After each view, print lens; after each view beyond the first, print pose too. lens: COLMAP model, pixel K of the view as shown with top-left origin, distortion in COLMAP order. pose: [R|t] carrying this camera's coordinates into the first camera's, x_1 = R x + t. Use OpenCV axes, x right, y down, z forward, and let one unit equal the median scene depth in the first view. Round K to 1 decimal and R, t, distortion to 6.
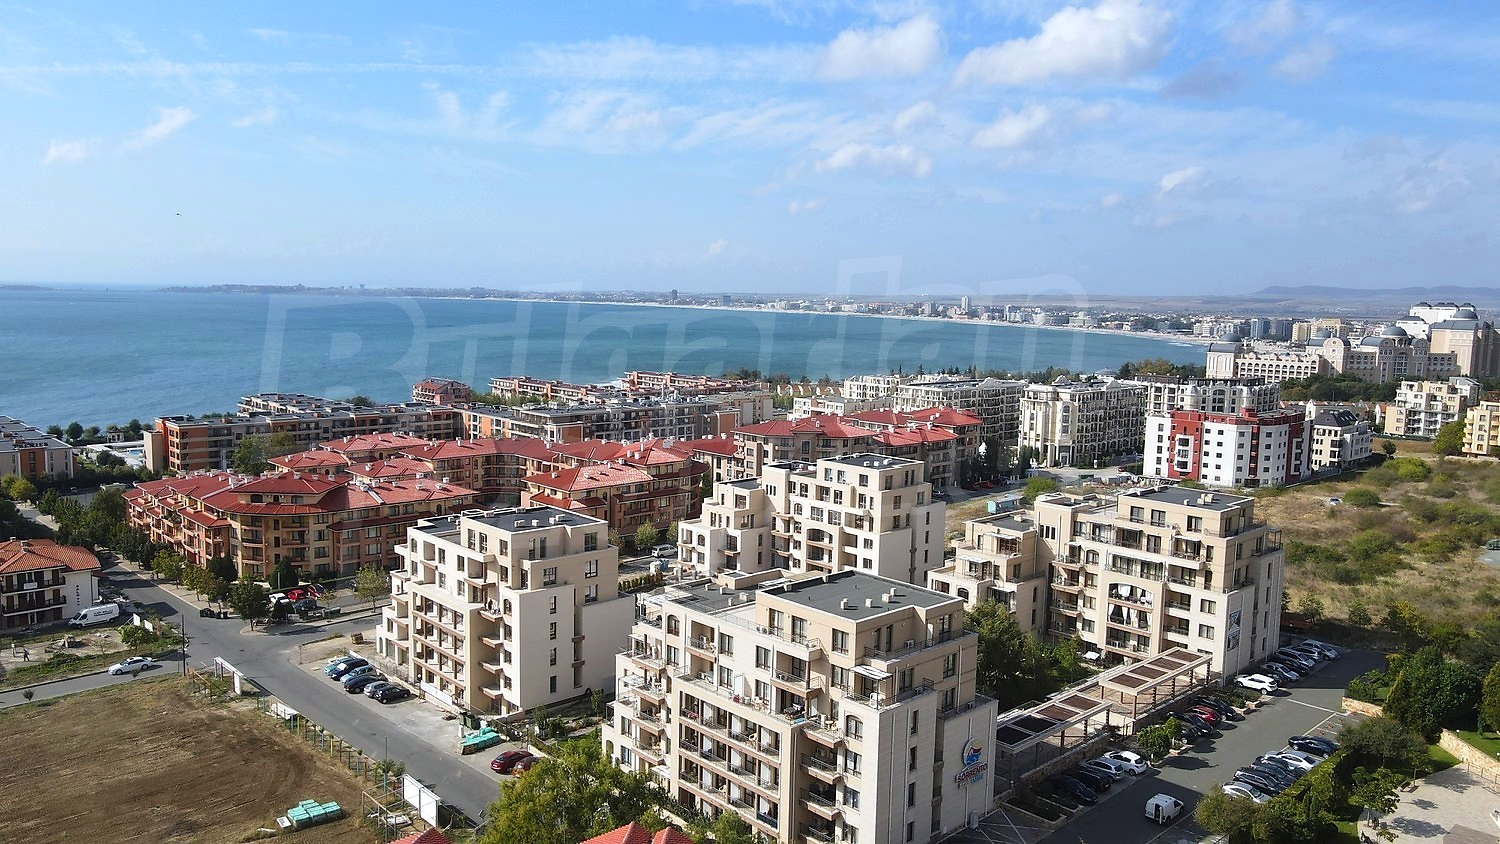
lens RADIAL K [[1108.9, 0, 786.1], [0, 1108.9, 419.6], [0, 0, 1]] dist [-0.003481, 0.030350]
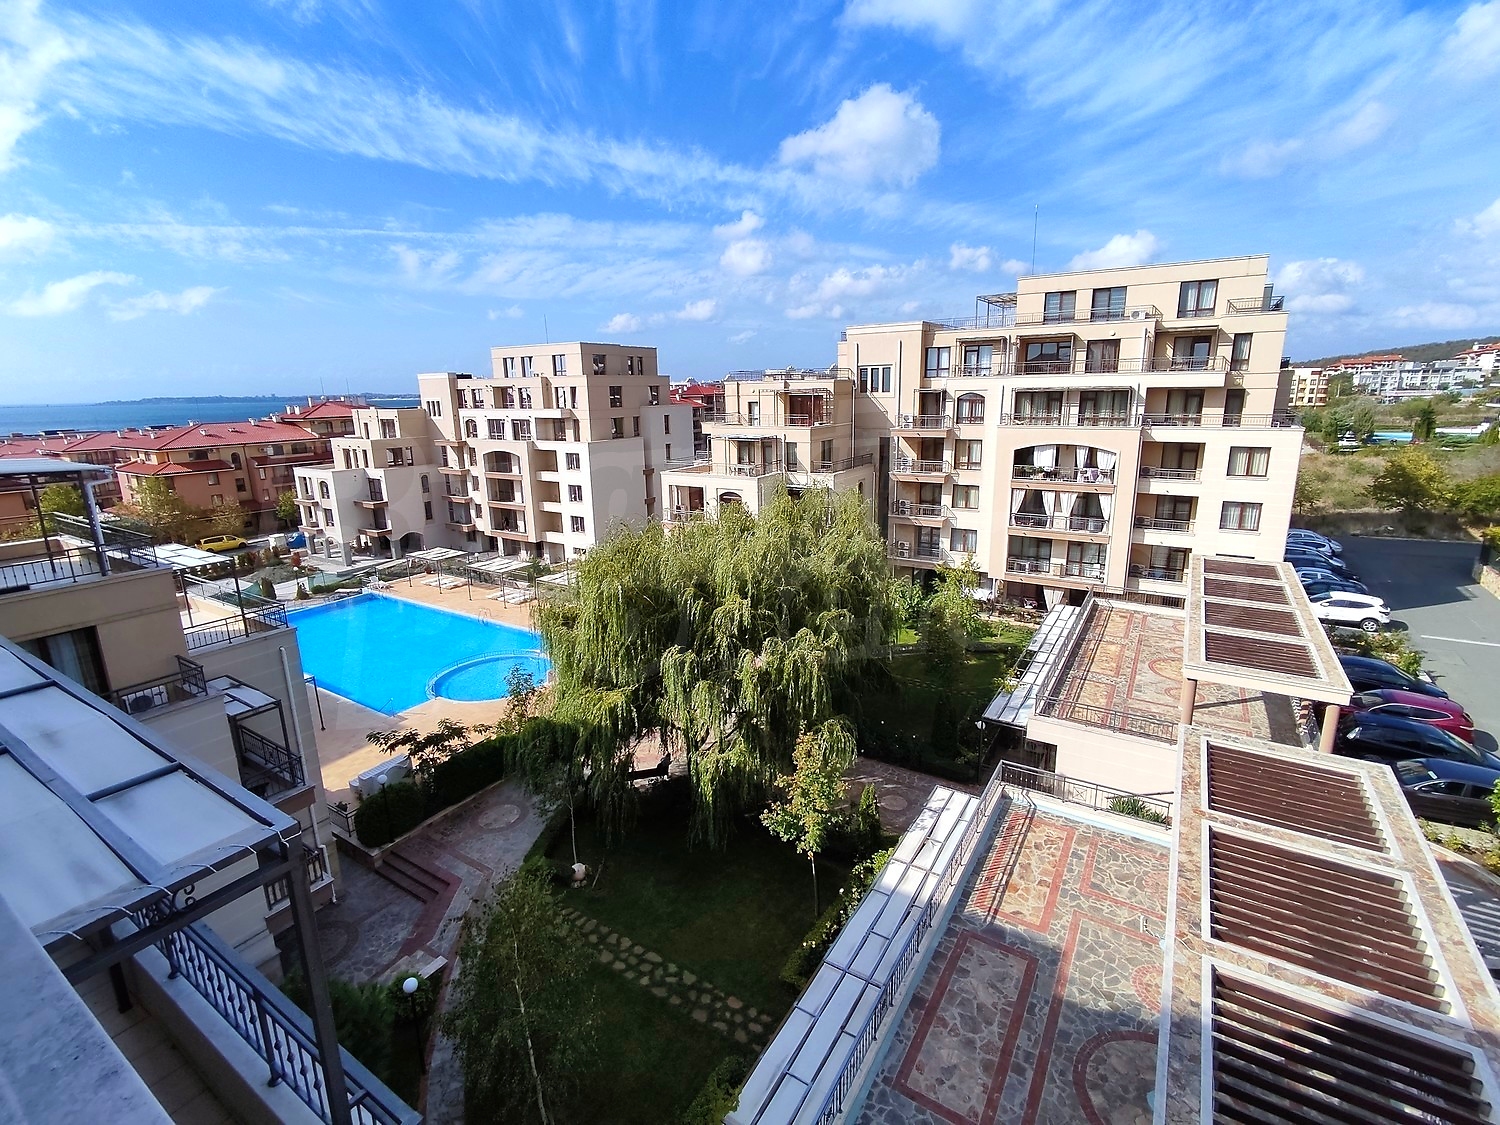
lens RADIAL K [[687.2, 0, 749.6], [0, 687.2, 532.4], [0, 0, 1]] dist [0.006010, 0.007327]
pose [[0.974588, -0.094427, 0.203132, 0.102530], [0.074784, 0.991937, 0.102312, 0.138341], [-0.211155, -0.084521, 0.973791, 0.687322]]
